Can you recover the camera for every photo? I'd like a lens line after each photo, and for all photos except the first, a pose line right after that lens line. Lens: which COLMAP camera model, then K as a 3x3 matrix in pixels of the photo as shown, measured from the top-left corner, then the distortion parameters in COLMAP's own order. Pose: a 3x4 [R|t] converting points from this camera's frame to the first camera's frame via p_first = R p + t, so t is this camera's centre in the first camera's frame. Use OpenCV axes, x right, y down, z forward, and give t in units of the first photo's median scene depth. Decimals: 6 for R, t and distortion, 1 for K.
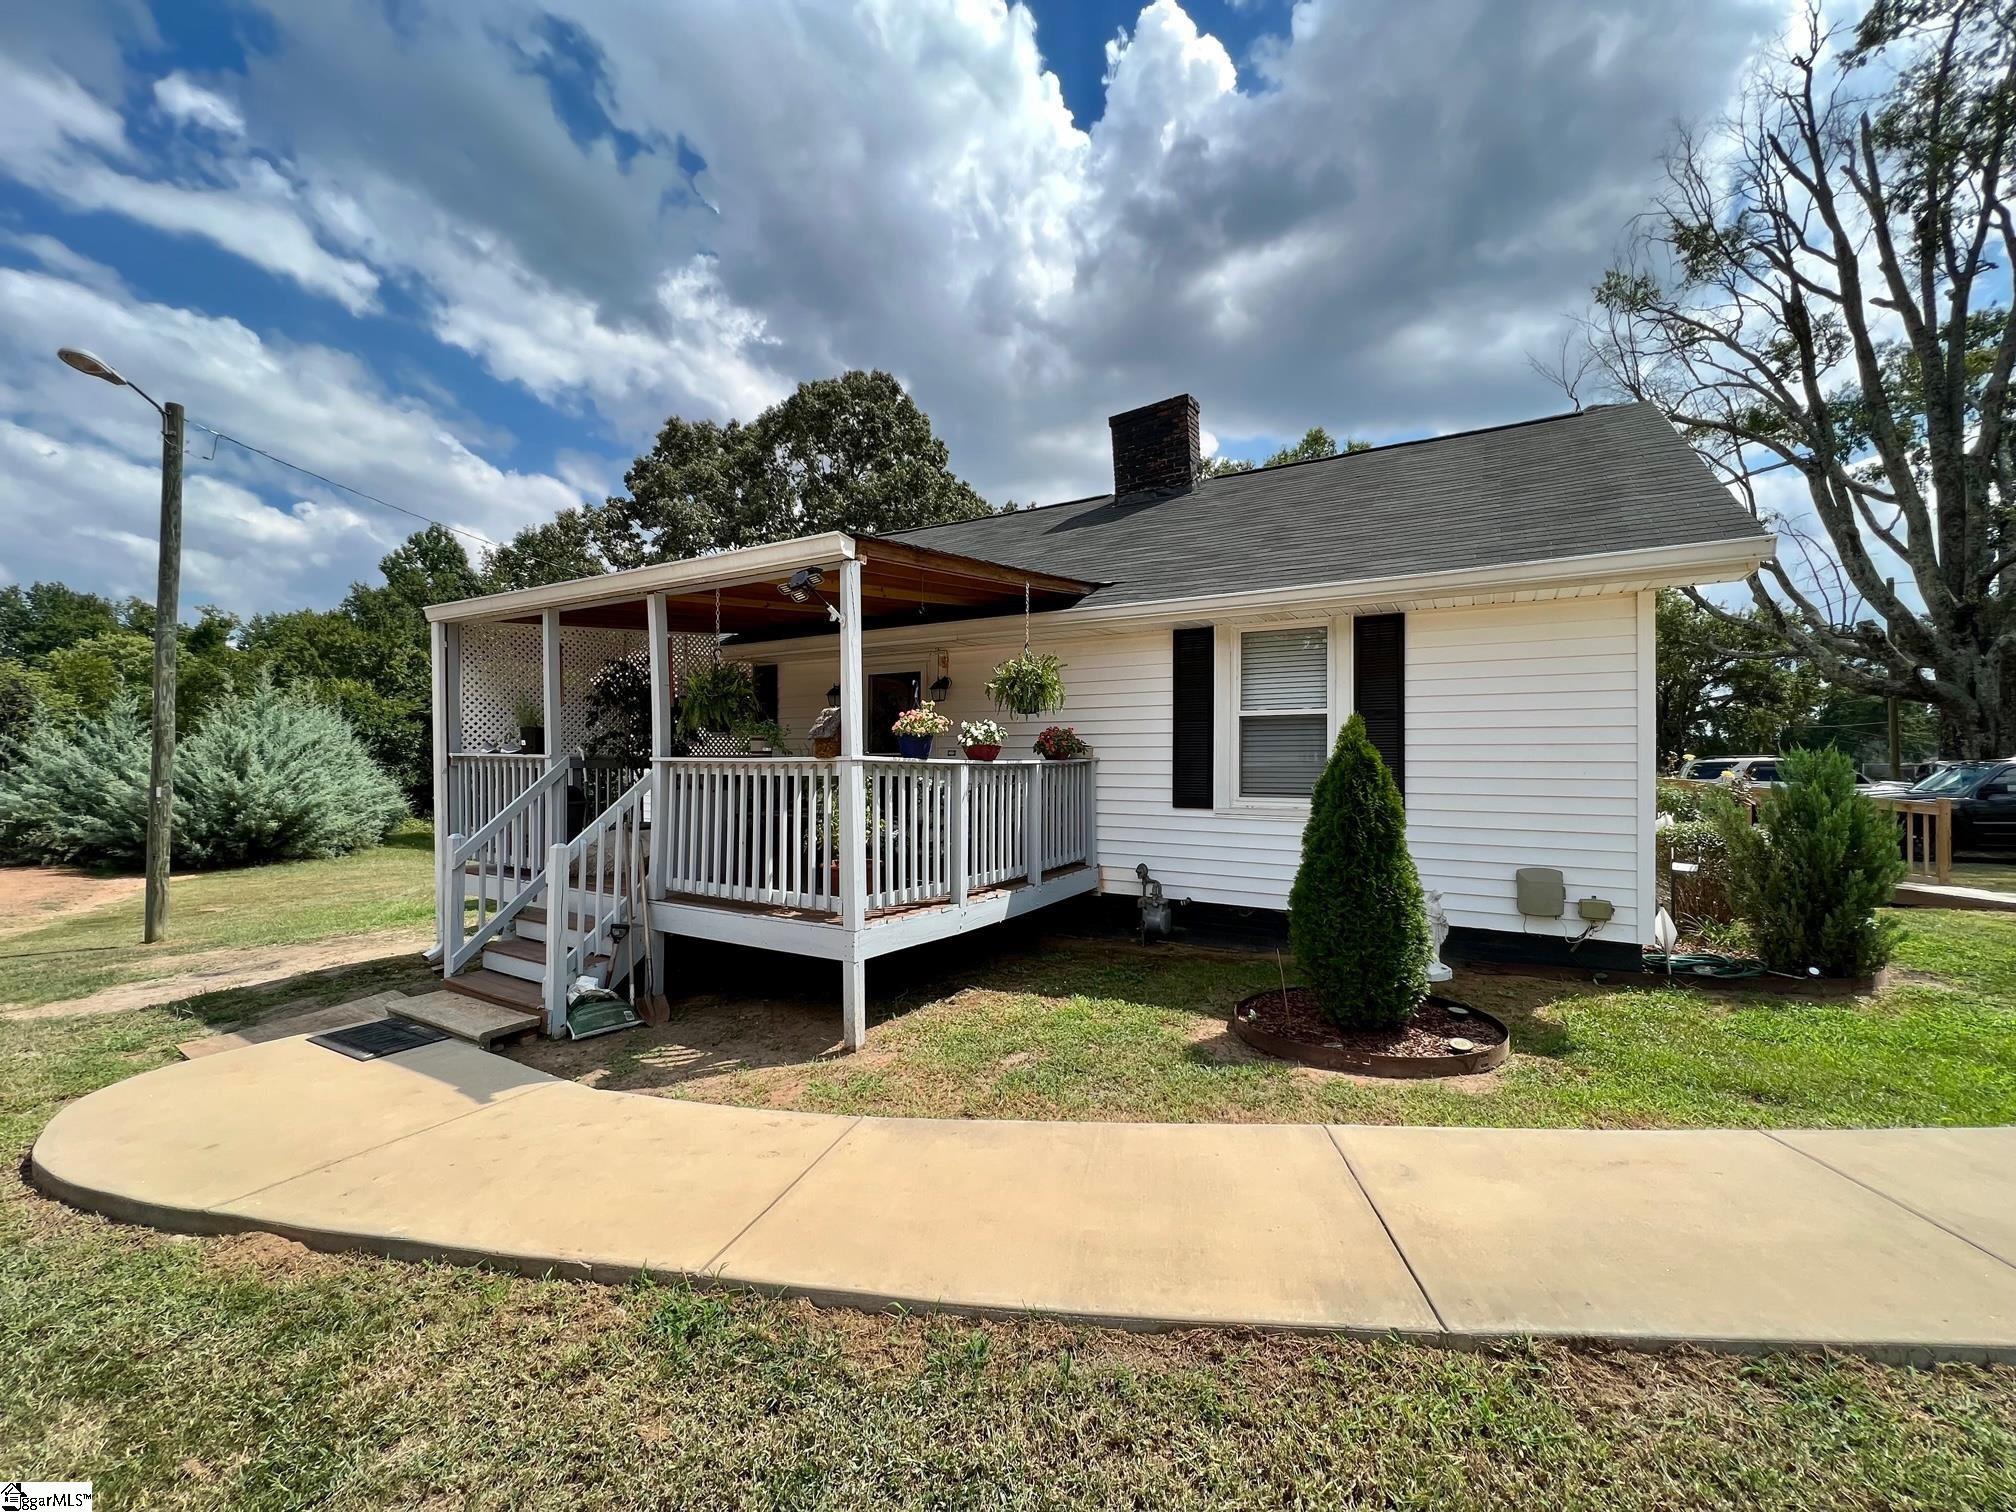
lens RADIAL K [[808.0, 0, 1008.0], [0, 808.0, 756.0], [0, 0, 1]] dist [0.001683, 0.000336]
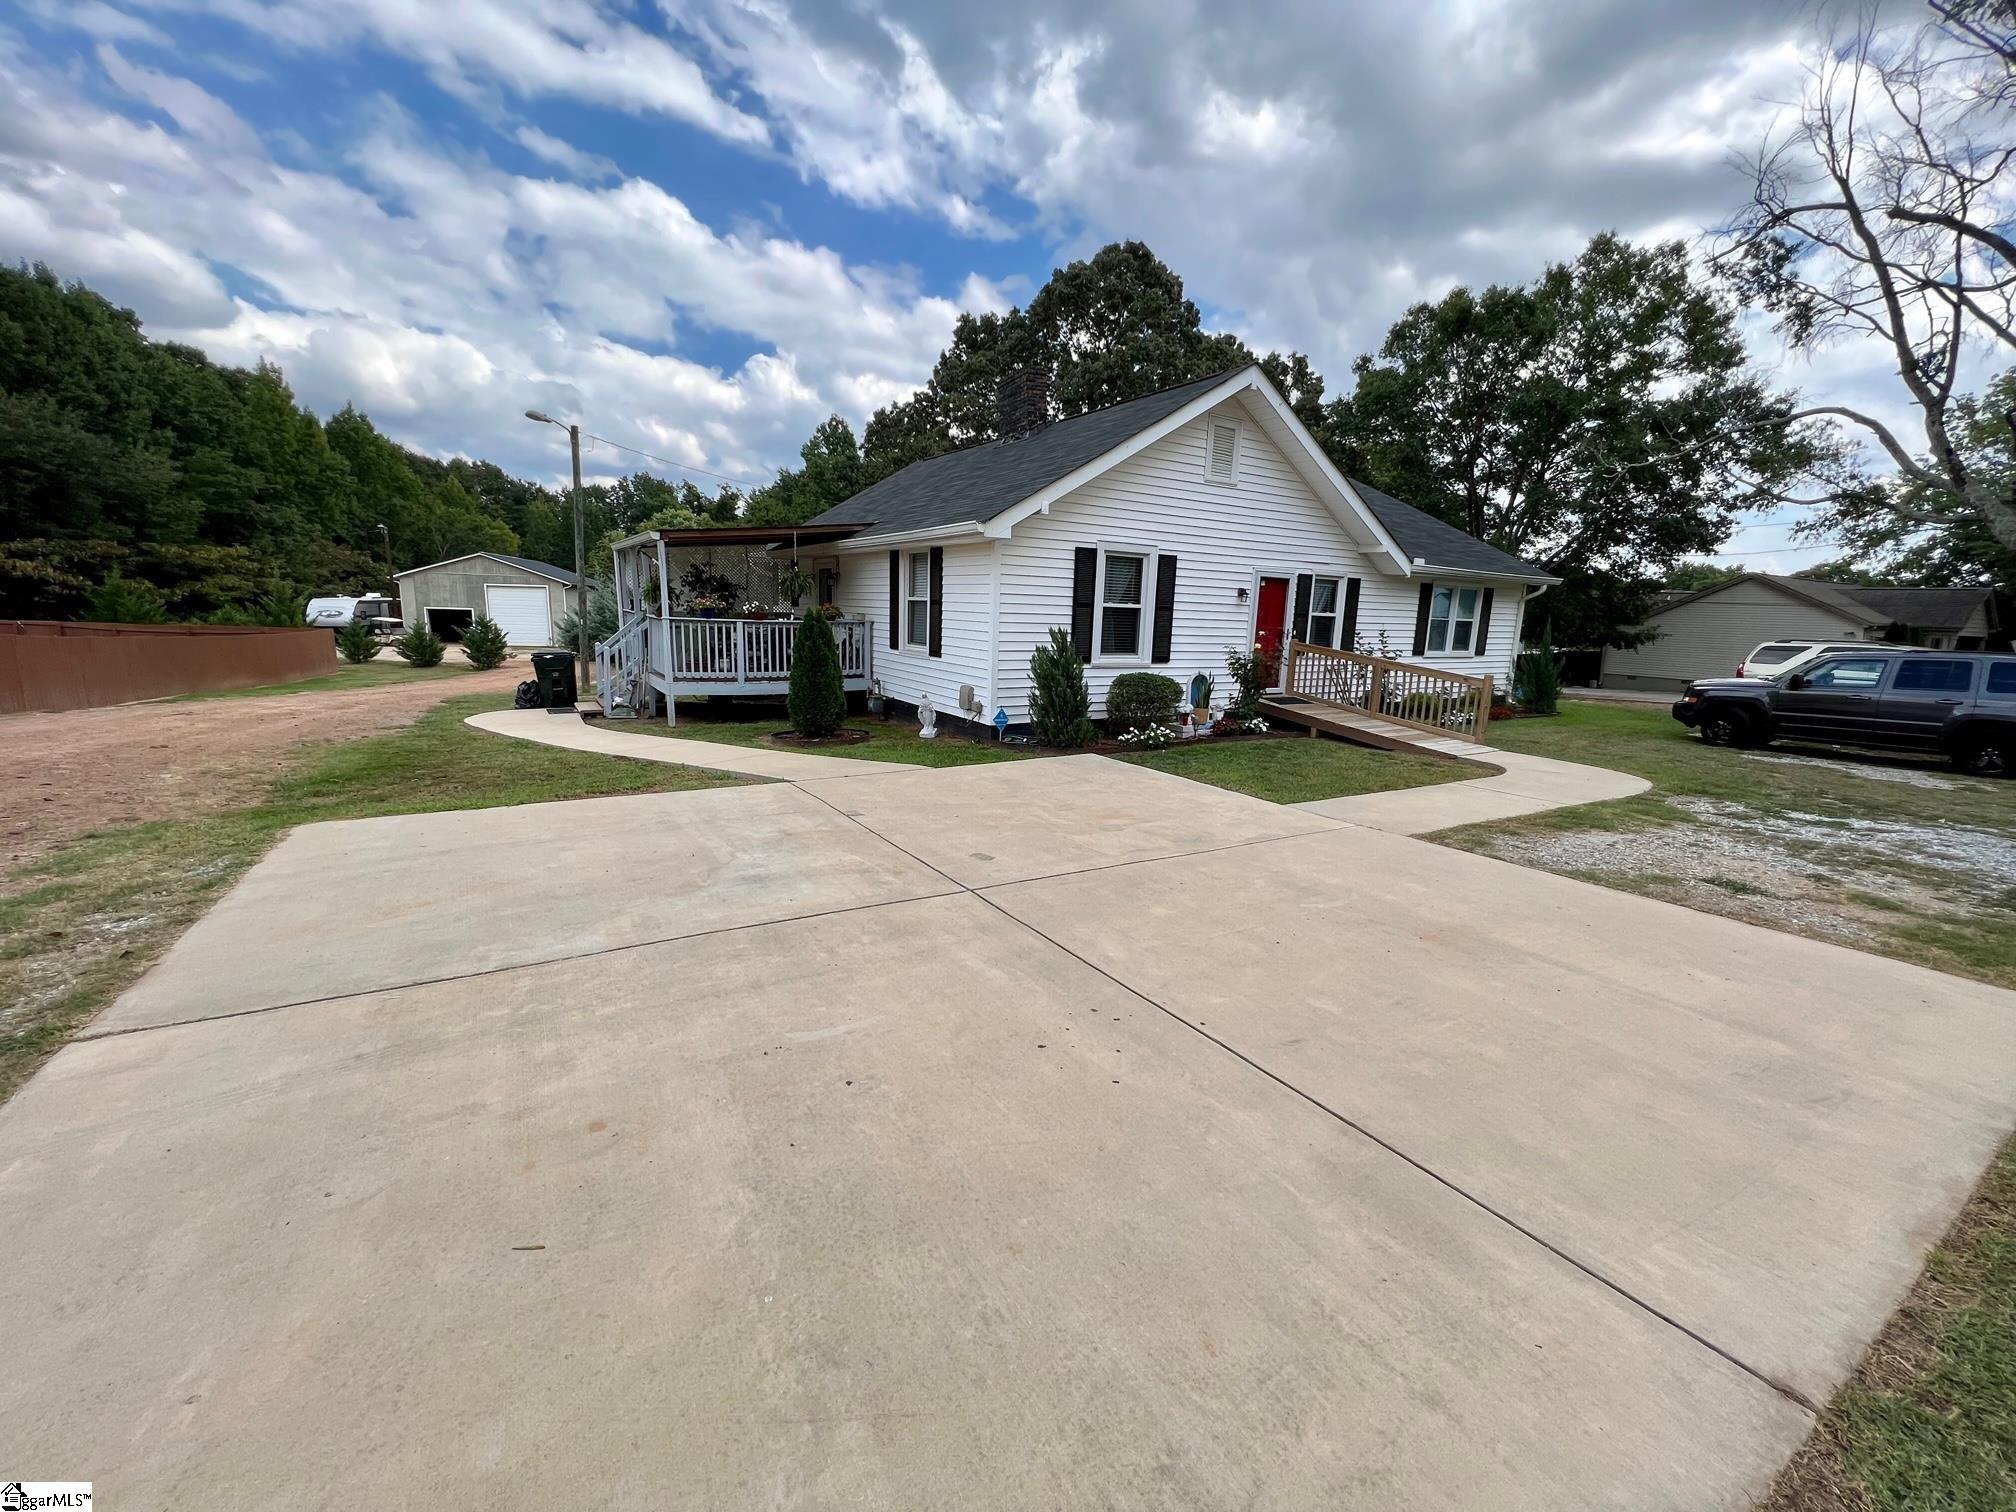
lens RADIAL K [[808.0, 0, 1008.0], [0, 808.0, 756.0], [0, 0, 1]] dist [0.001683, 0.000336]
pose [[0.886545, 0.109401, -0.449522, 0.268743], [-0.025164, 0.981603, 0.189266, -0.011049], [0.461958, -0.156481, 0.872988, -0.112455]]
